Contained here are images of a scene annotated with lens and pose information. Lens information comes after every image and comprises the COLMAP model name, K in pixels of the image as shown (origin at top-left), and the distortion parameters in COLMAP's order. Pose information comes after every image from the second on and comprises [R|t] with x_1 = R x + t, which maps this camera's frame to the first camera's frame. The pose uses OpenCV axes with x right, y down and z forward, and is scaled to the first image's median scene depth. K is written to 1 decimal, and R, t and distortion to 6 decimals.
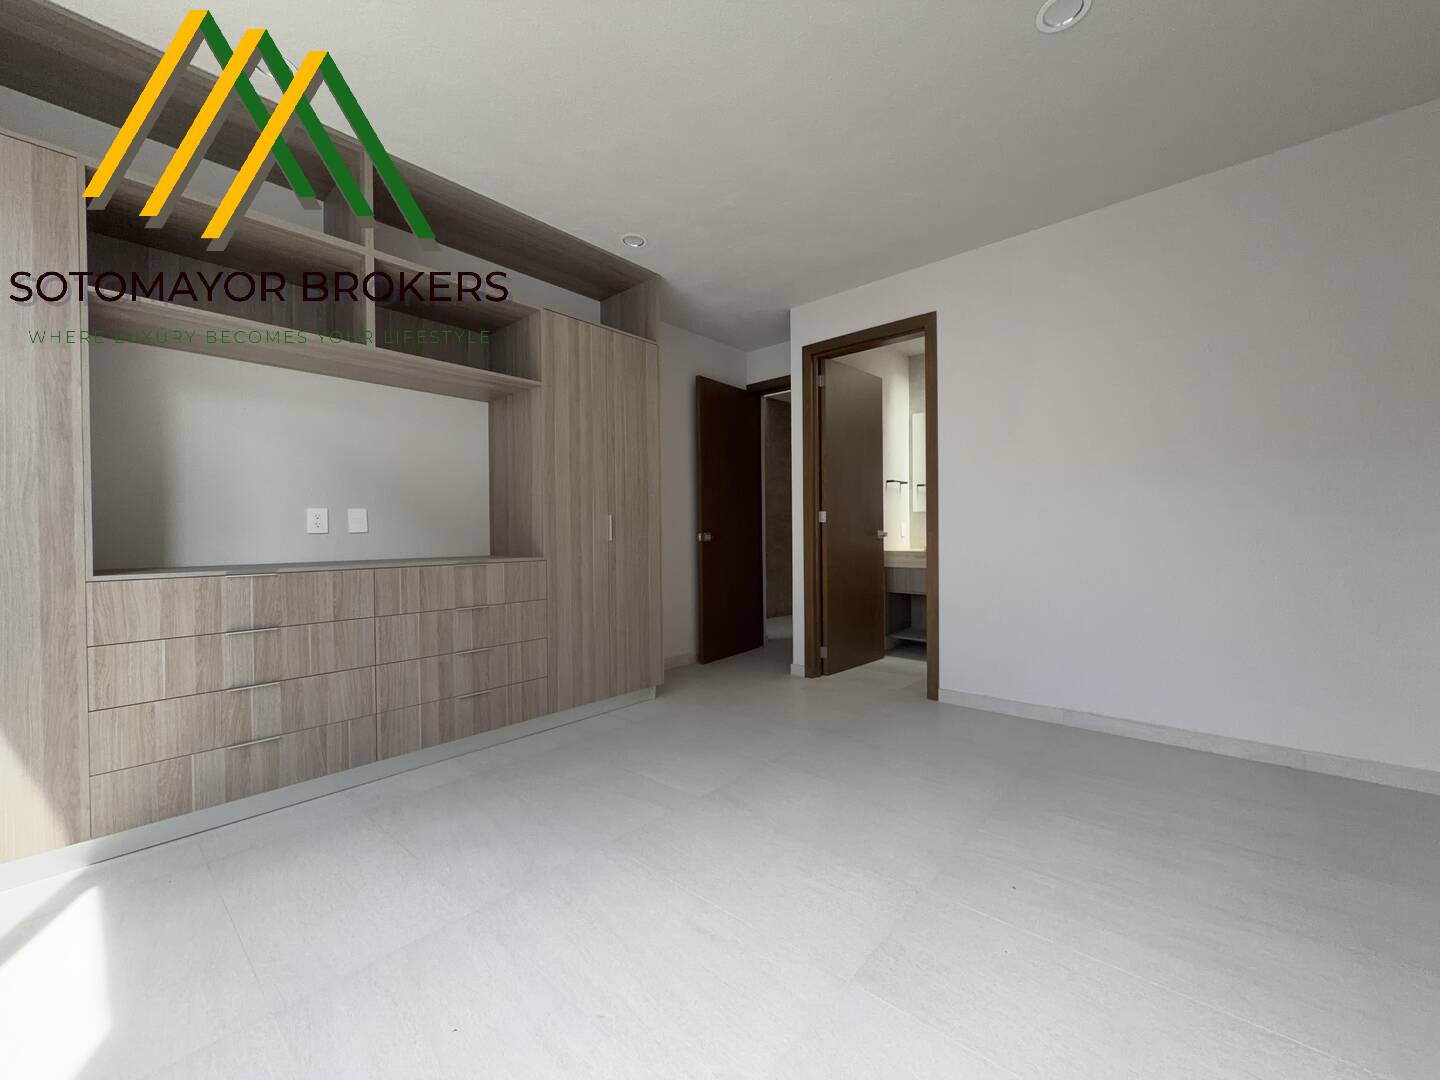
lens RADIAL K [[575.0, 0, 718.8], [0, 575.0, 540.2], [0, 0, 1]] dist [0.000550, -0.000239]
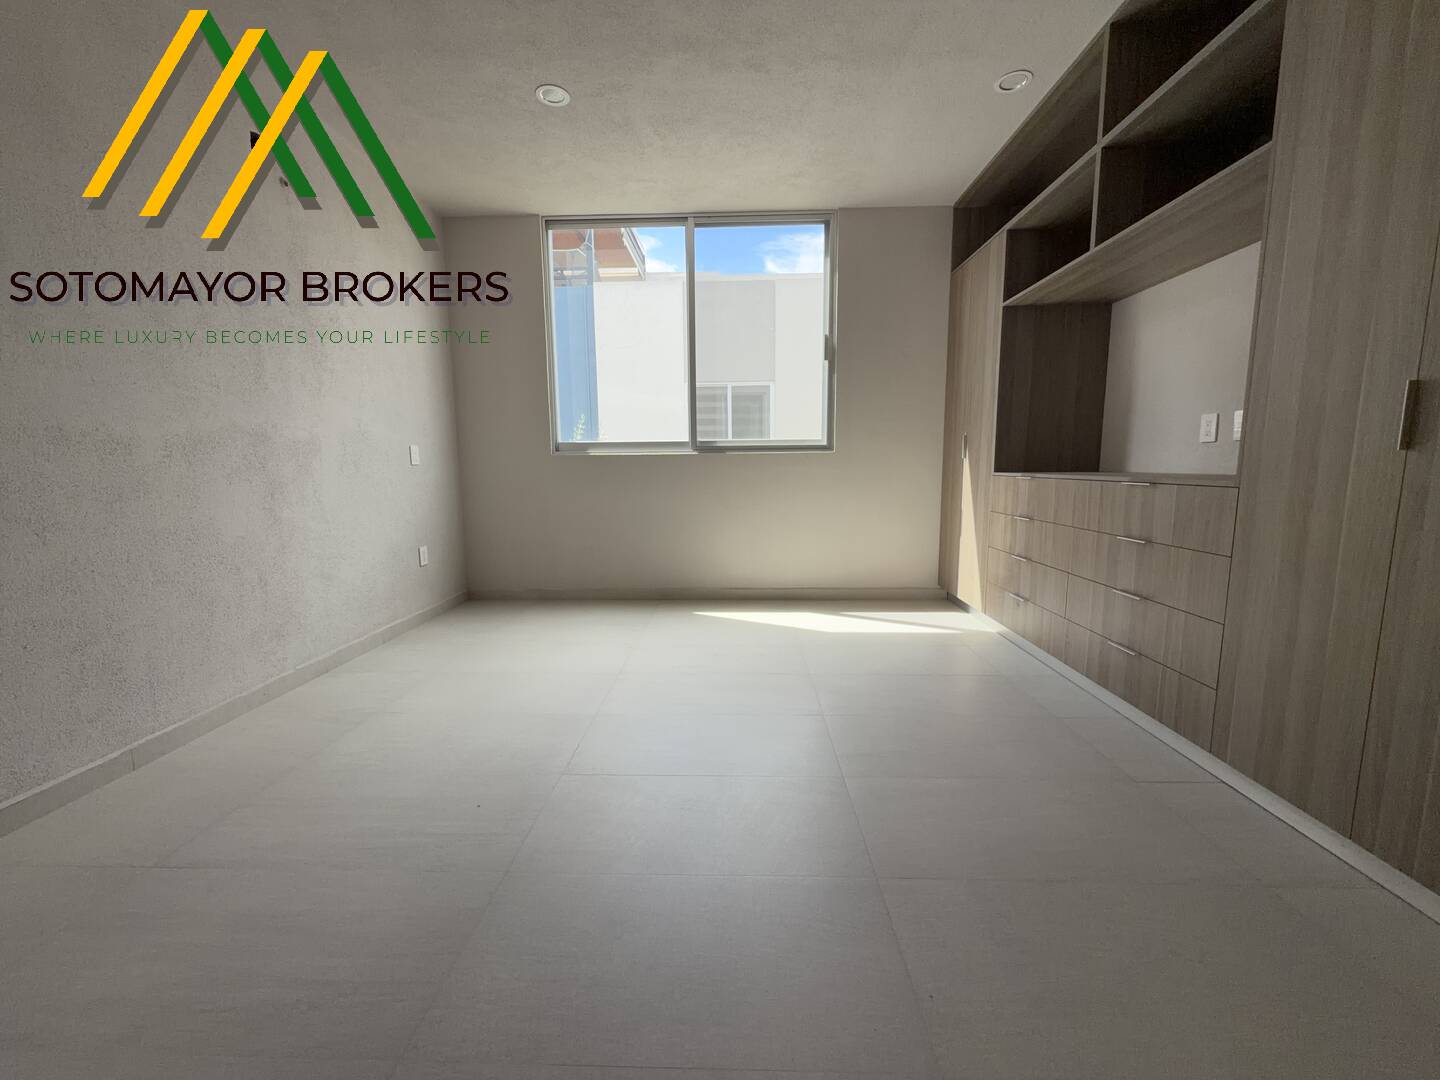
lens RADIAL K [[575.0, 0, 719.8], [0, 575.0, 539.1], [0, 0, 1]] dist [0.000550, -0.000239]
pose [[-0.772117, 0.103028, -0.627073, 0.443701], [0.013214, 0.989160, 0.146247, -0.002961], [0.635343, 0.104634, -0.765109, 1.150123]]
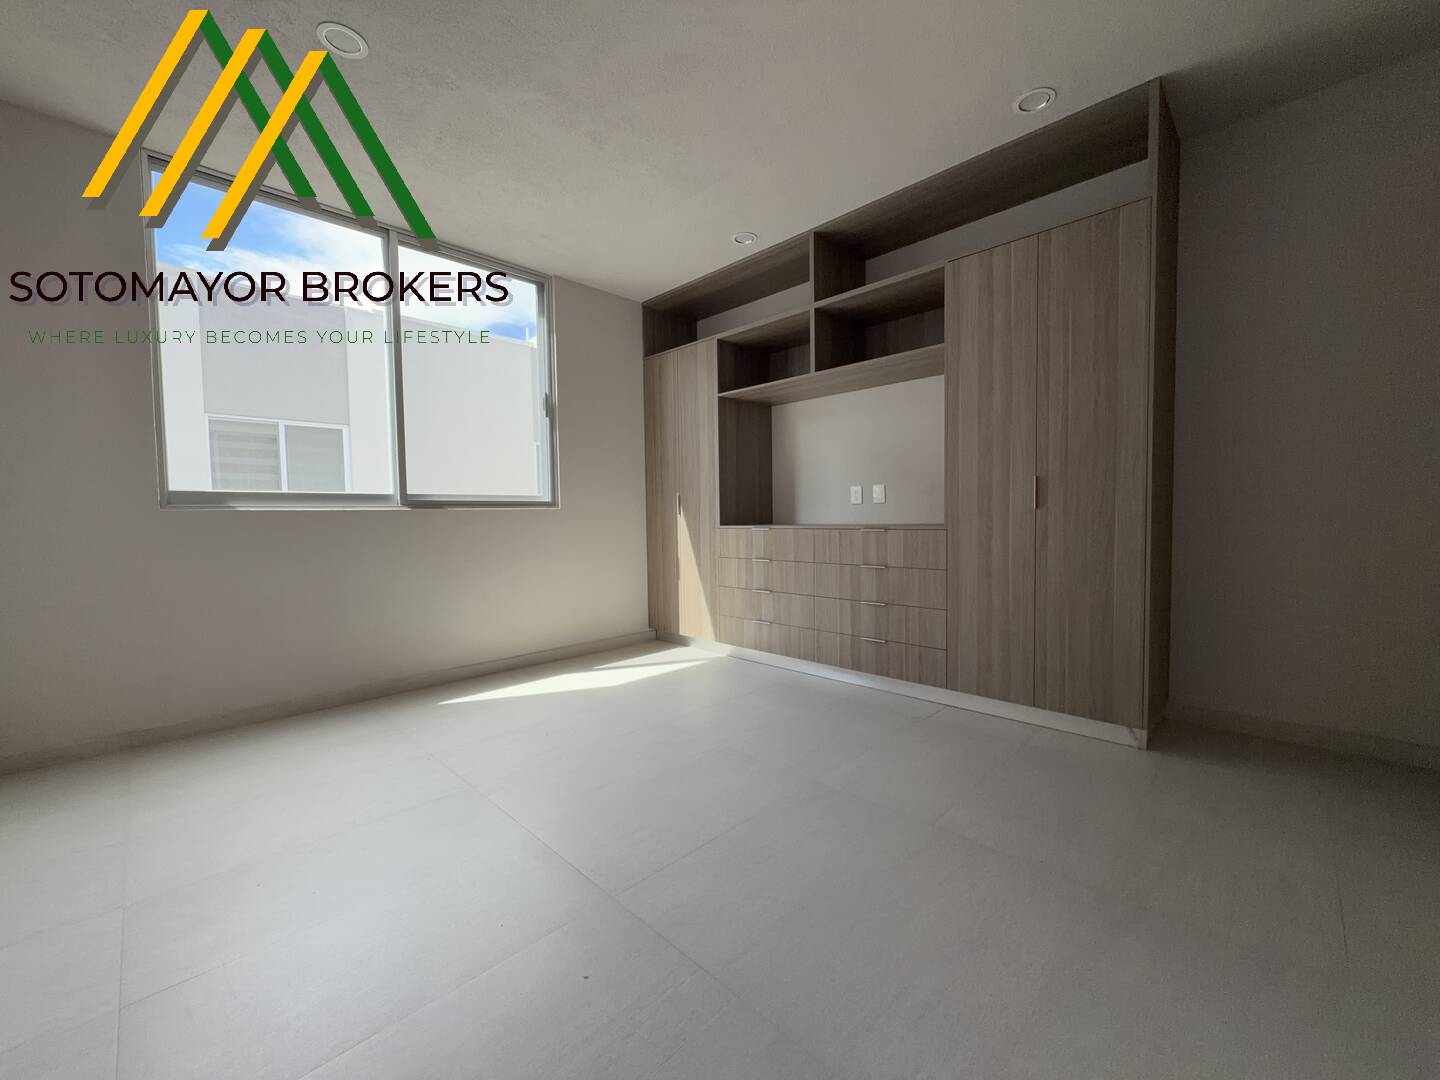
lens RADIAL K [[575.0, 0, 720.7], [0, 575.0, 540.4], [0, 0, 1]] dist [0.000550, -0.000239]
pose [[-0.057144, 0.057462, -0.996711, 0.701555], [0.006534, 0.998342, 0.057181, -0.004849], [0.998345, -0.003245, -0.057424, 0.703389]]
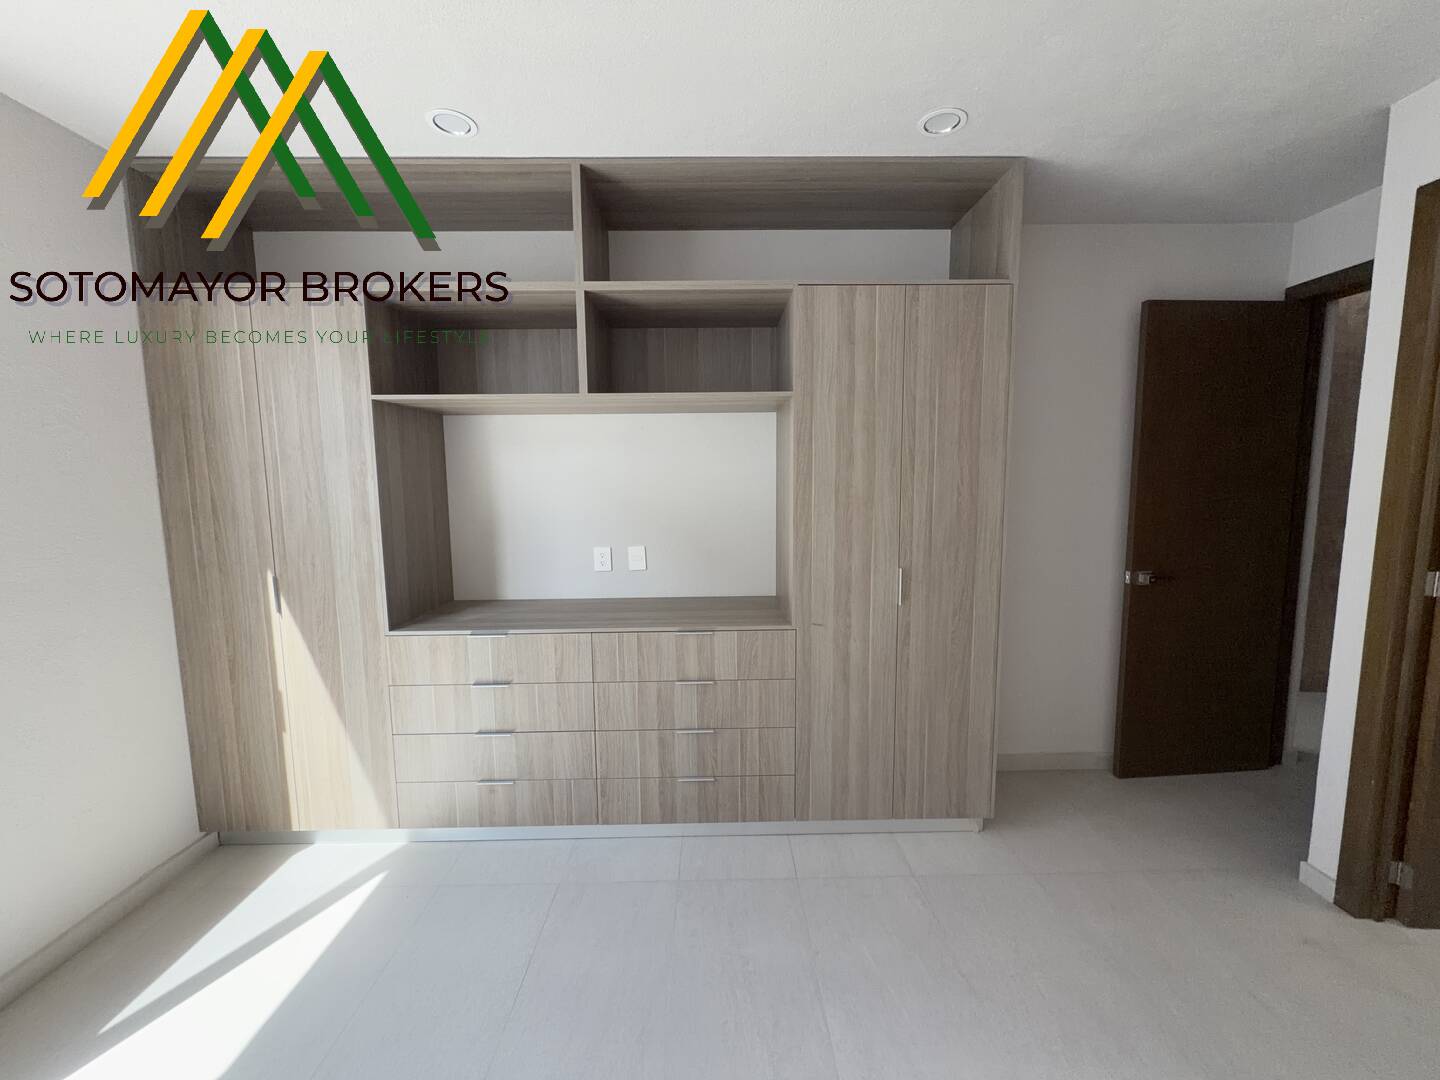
lens RADIAL K [[575.0, 0, 720.6], [0, 575.0, 538.9], [0, 0, 1]] dist [0.000550, -0.000239]
pose [[0.673833, 0.084040, -0.734089, 0.187132], [-0.003965, 0.993908, 0.110145, -0.173150], [0.738873, -0.071308, 0.670061, 0.441268]]
